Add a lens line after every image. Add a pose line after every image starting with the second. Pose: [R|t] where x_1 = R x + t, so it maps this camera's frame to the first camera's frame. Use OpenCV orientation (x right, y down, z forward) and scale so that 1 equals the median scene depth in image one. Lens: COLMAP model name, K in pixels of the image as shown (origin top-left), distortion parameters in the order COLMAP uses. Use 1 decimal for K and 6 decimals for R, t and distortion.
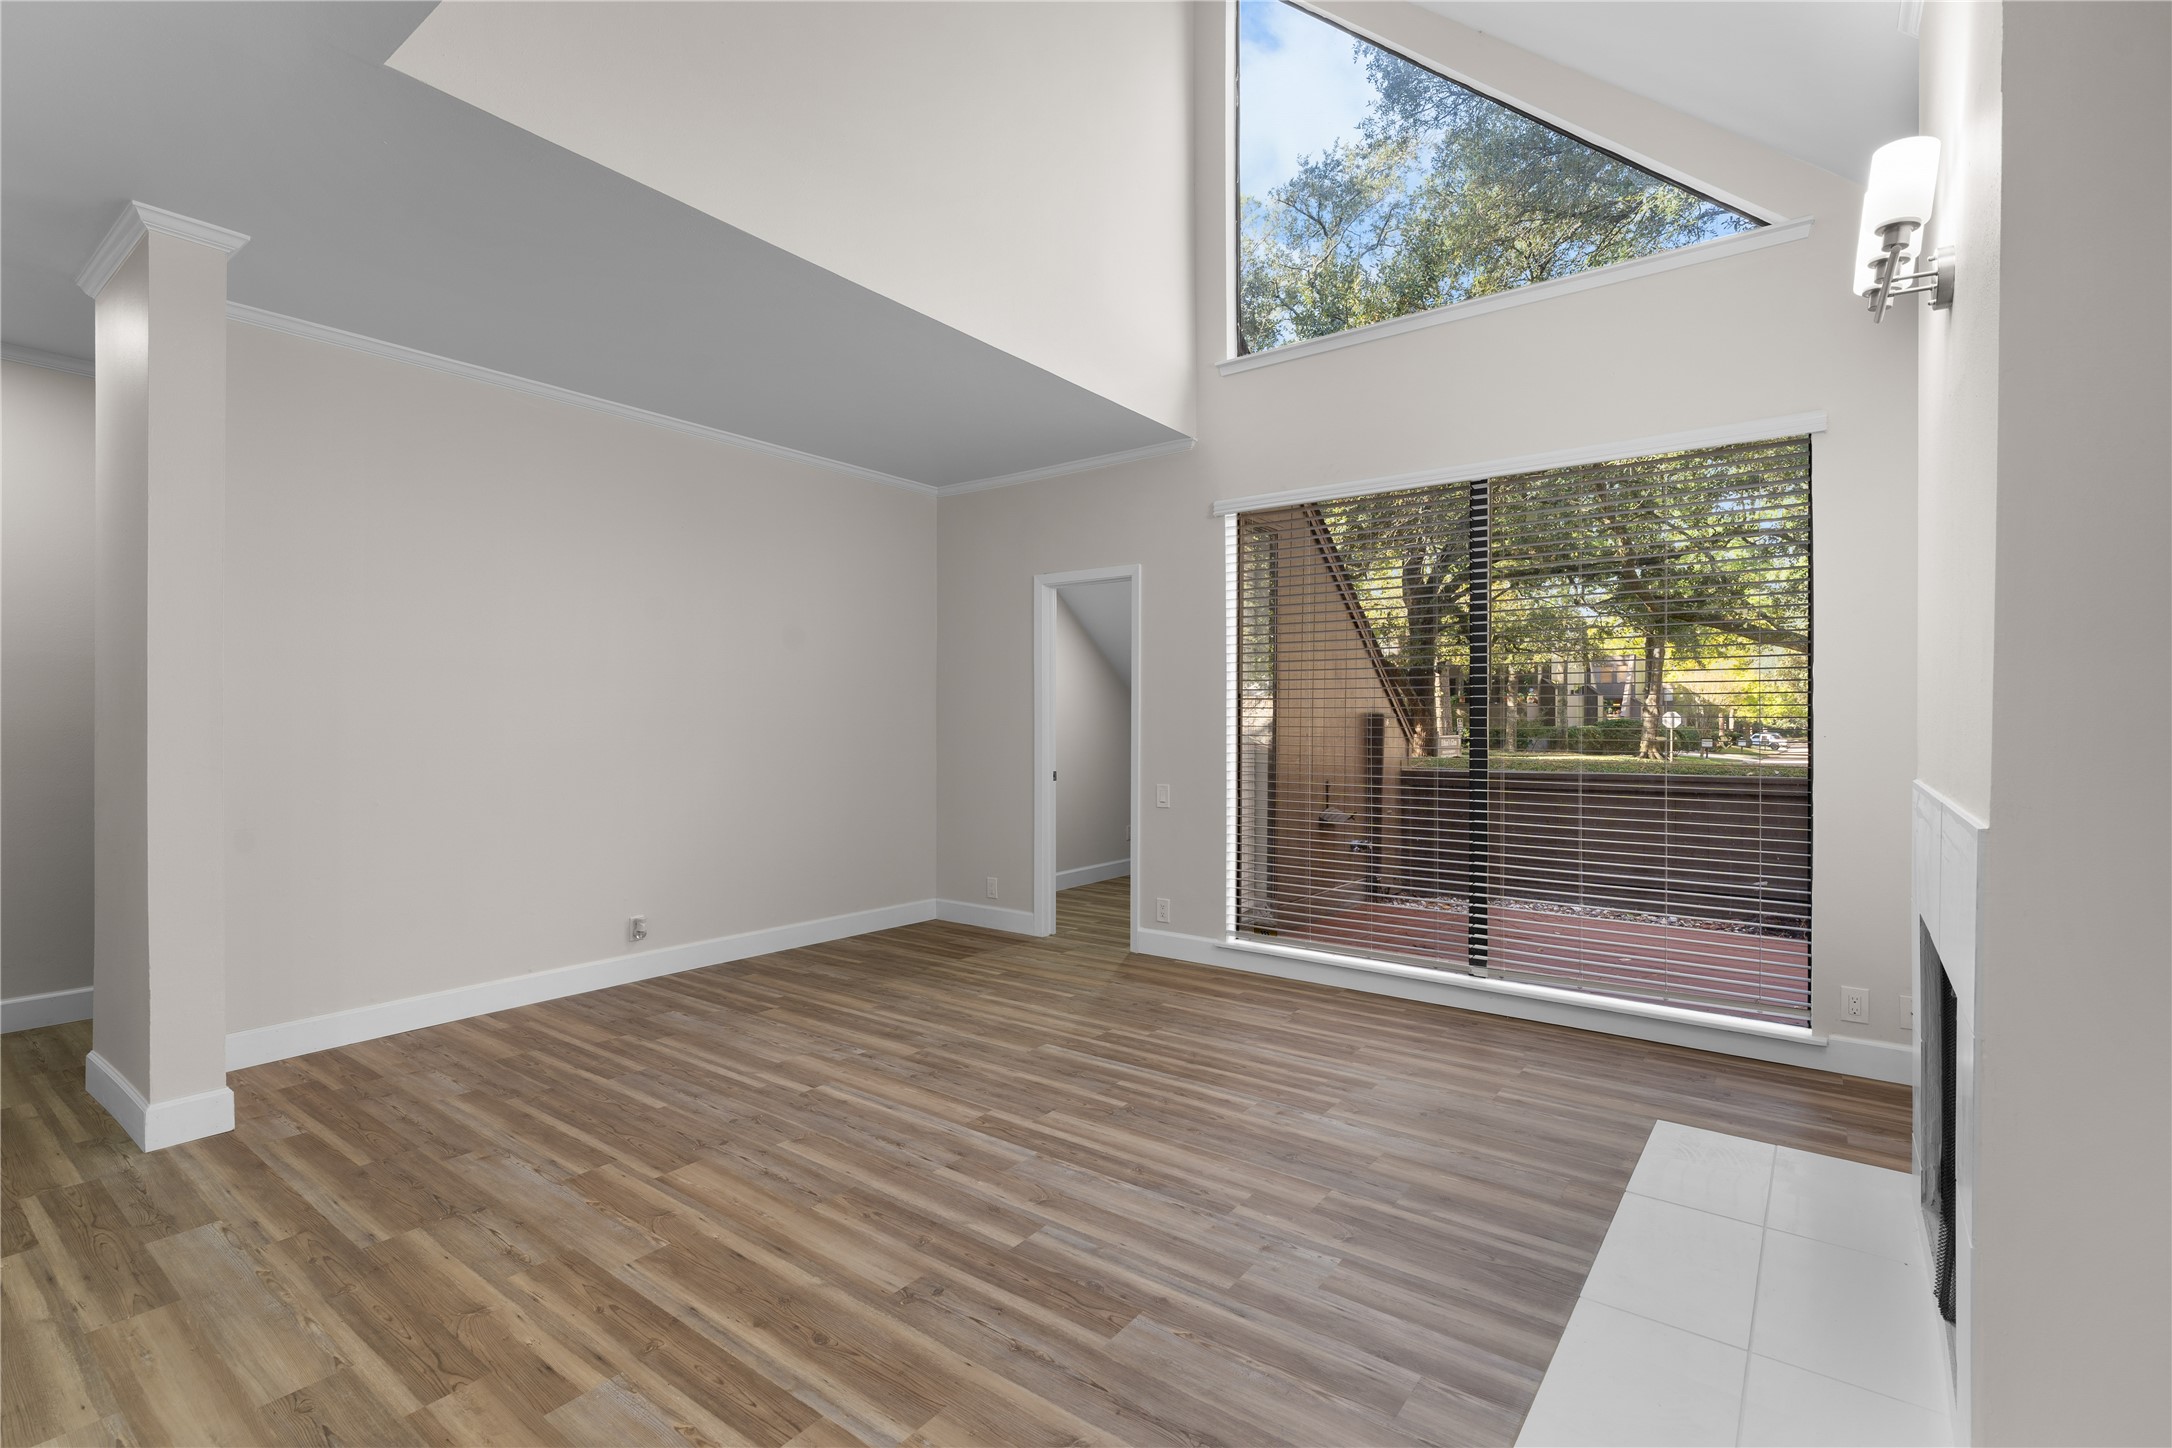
lens RADIAL K [[987.7, 0, 1073.0], [0, 987.7, 726.0], [0, 0, 1]] dist [0.004400, -0.000156]
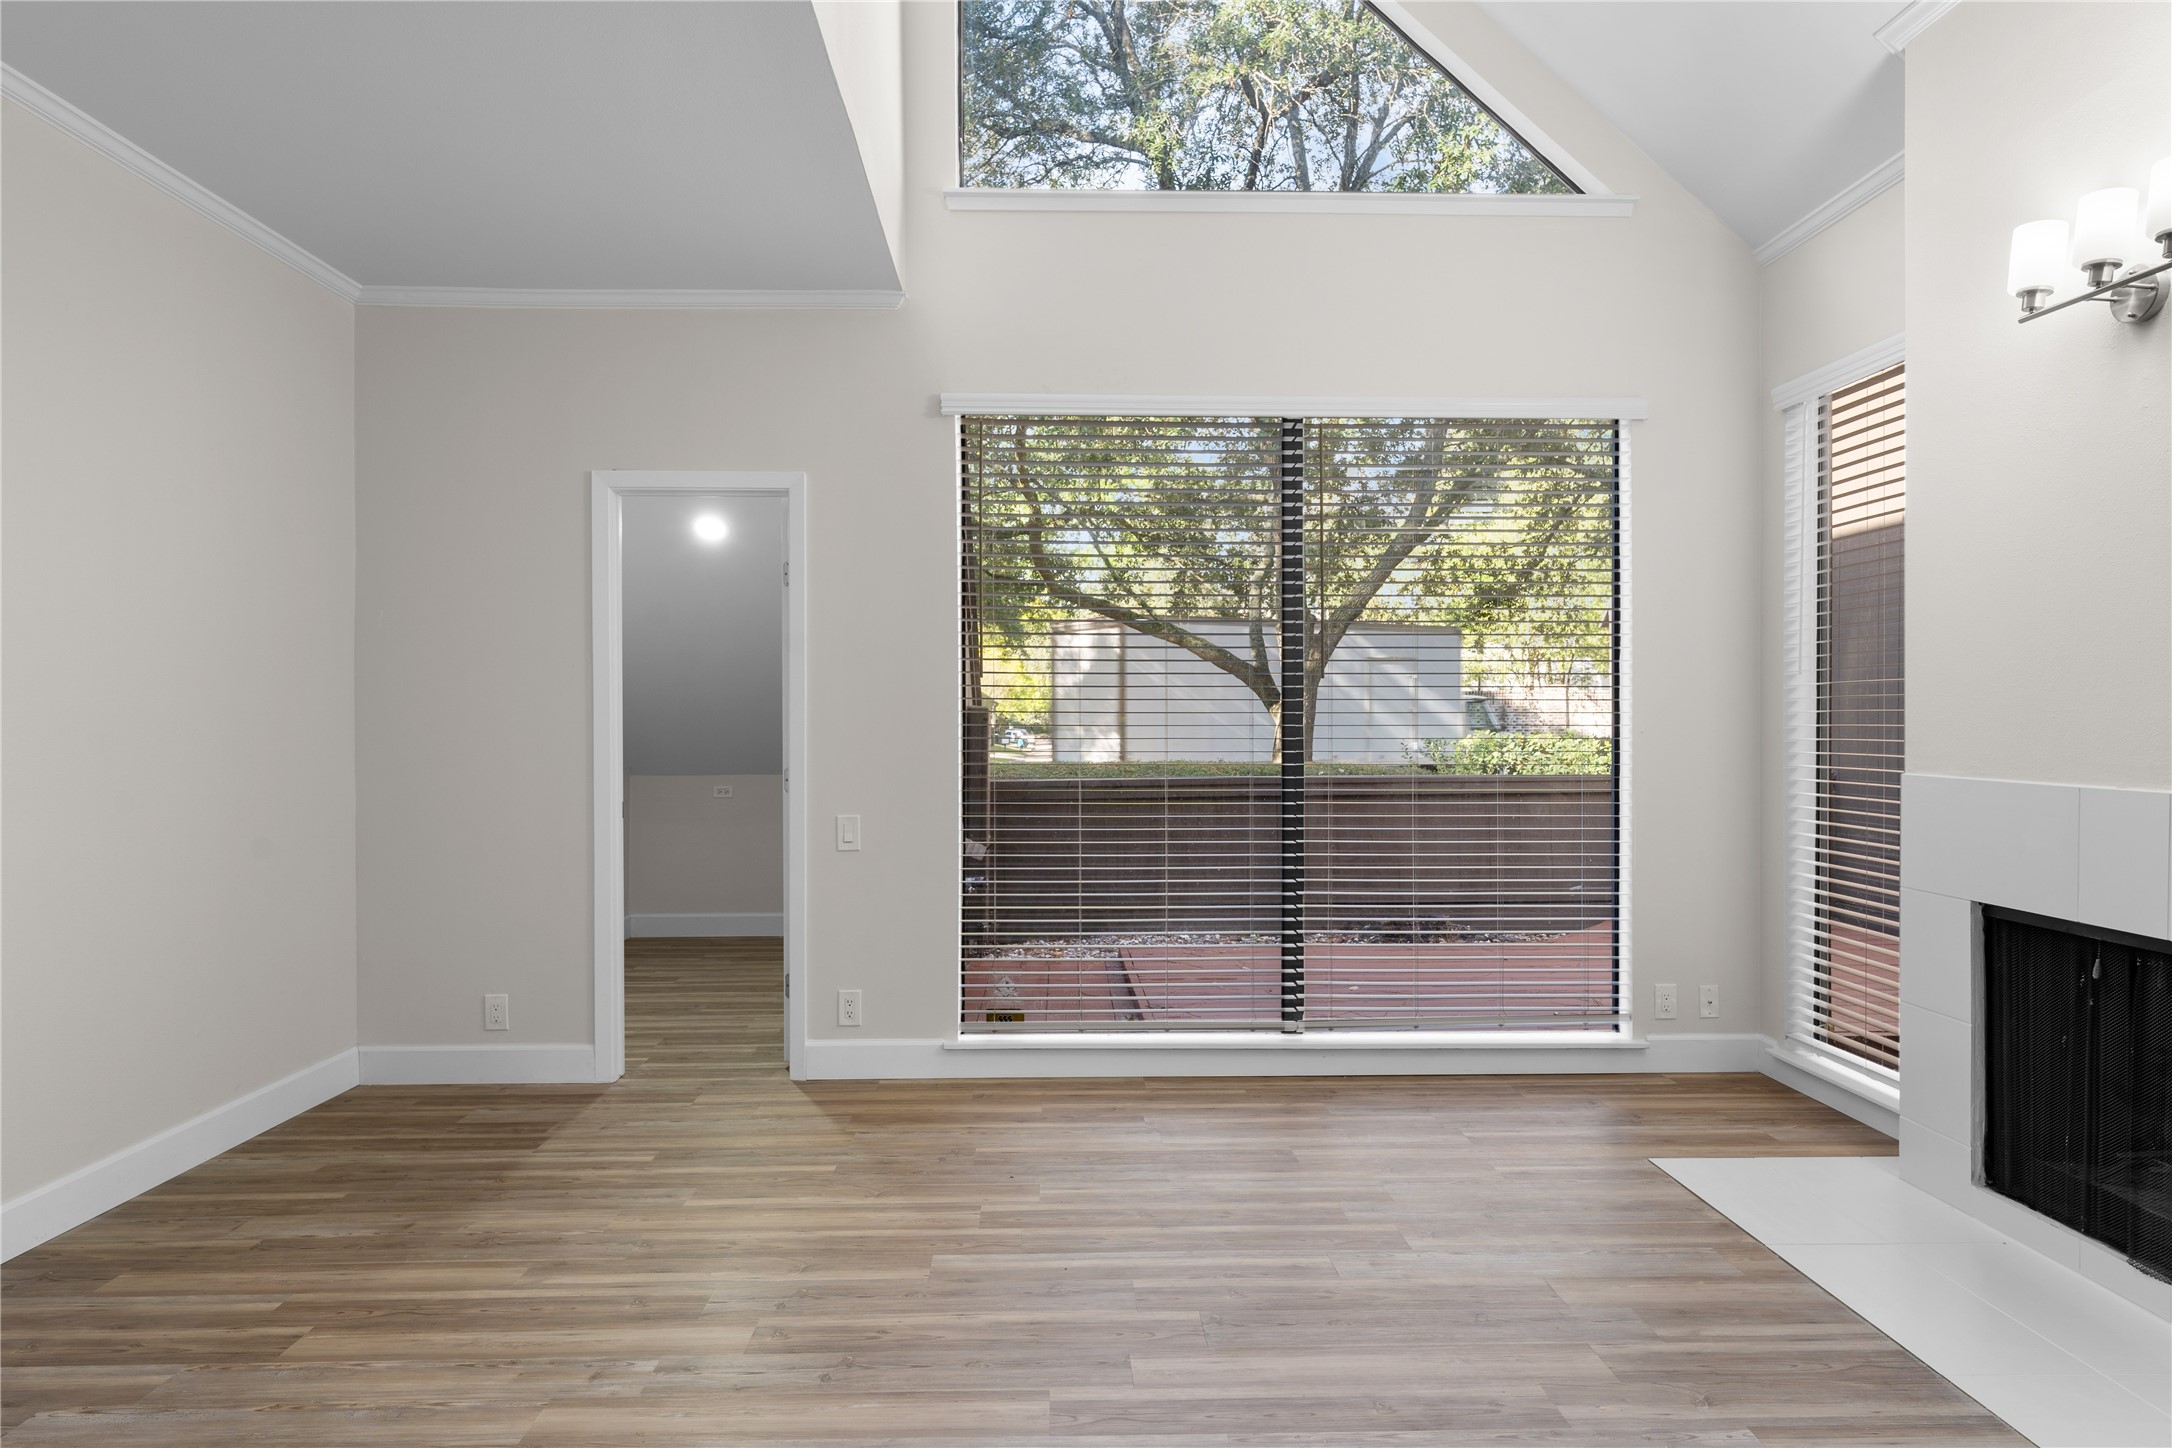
lens RADIAL K [[1290.8, 0, 1082.7], [0, 1290.8, 729.1], [0, 0, 1]] dist [0.001901, -0.001218]
pose [[0.779643, -0.007226, 0.626183, -0.375105], [0.004587, 0.999972, 0.005829, -0.001879], [-0.626208, -0.001673, 0.779655, 0.279631]]
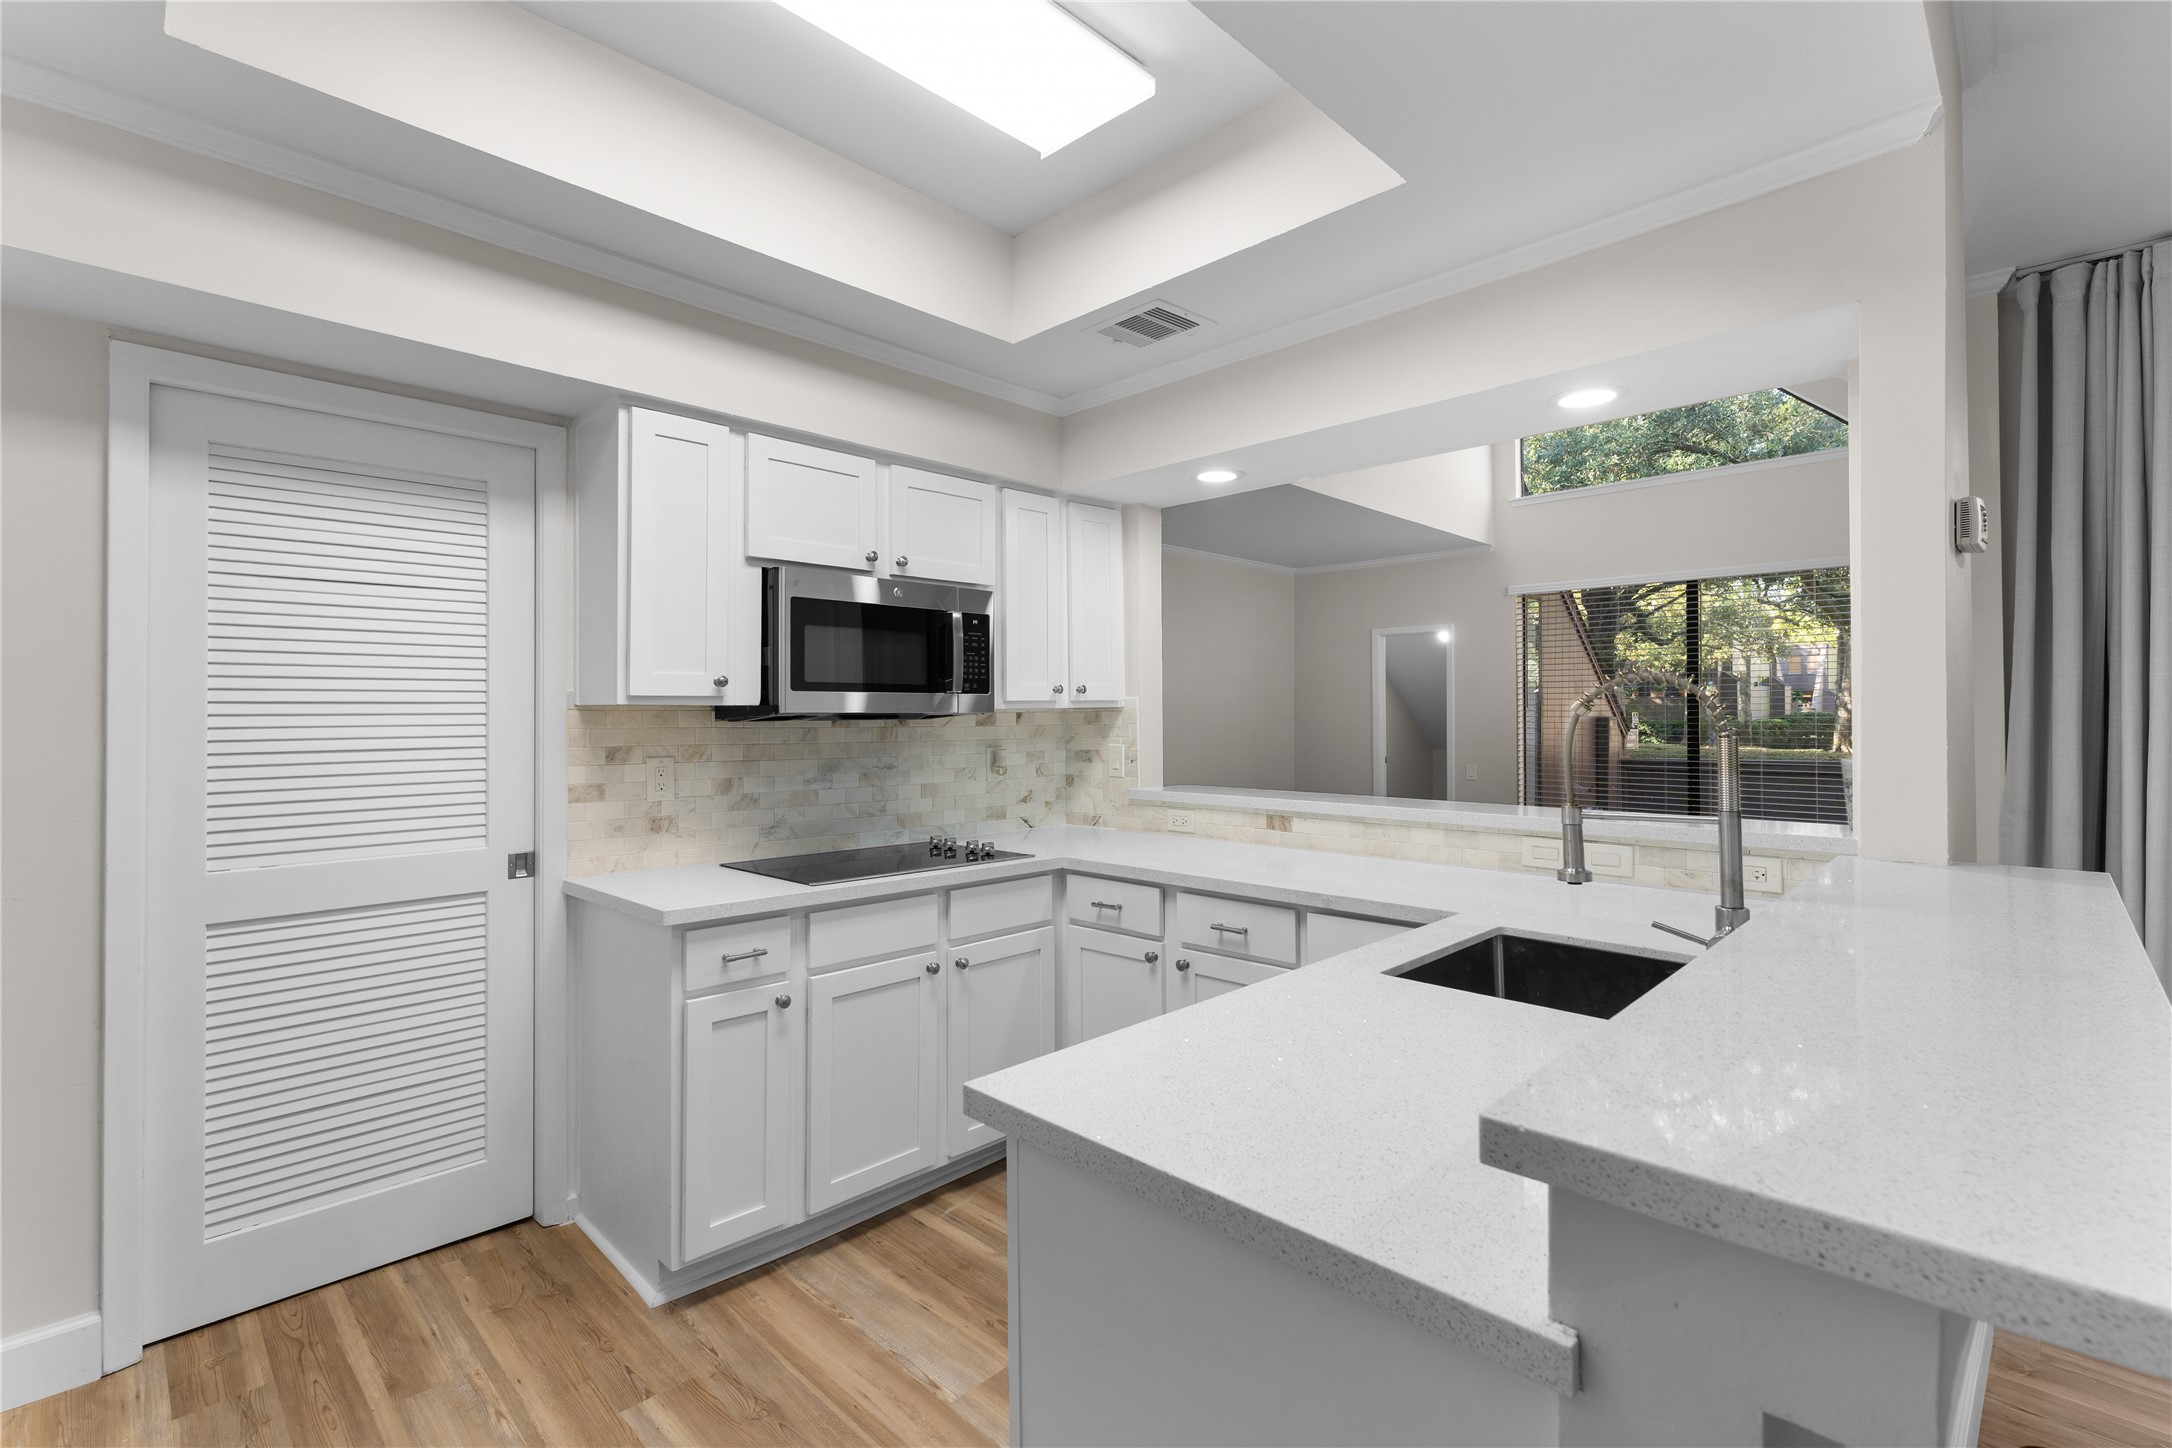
lens RADIAL K [[967.1, 0, 1073.5], [0, 967.1, 706.6], [0, 0, 1]] dist [0.004732, 0.000144]
pose [[0.989352, 0.000600, -0.145544, -0.354190], [-0.002162, 0.999942, -0.010579, -0.018615], [0.145529, 0.010781, 0.989295, -0.707505]]
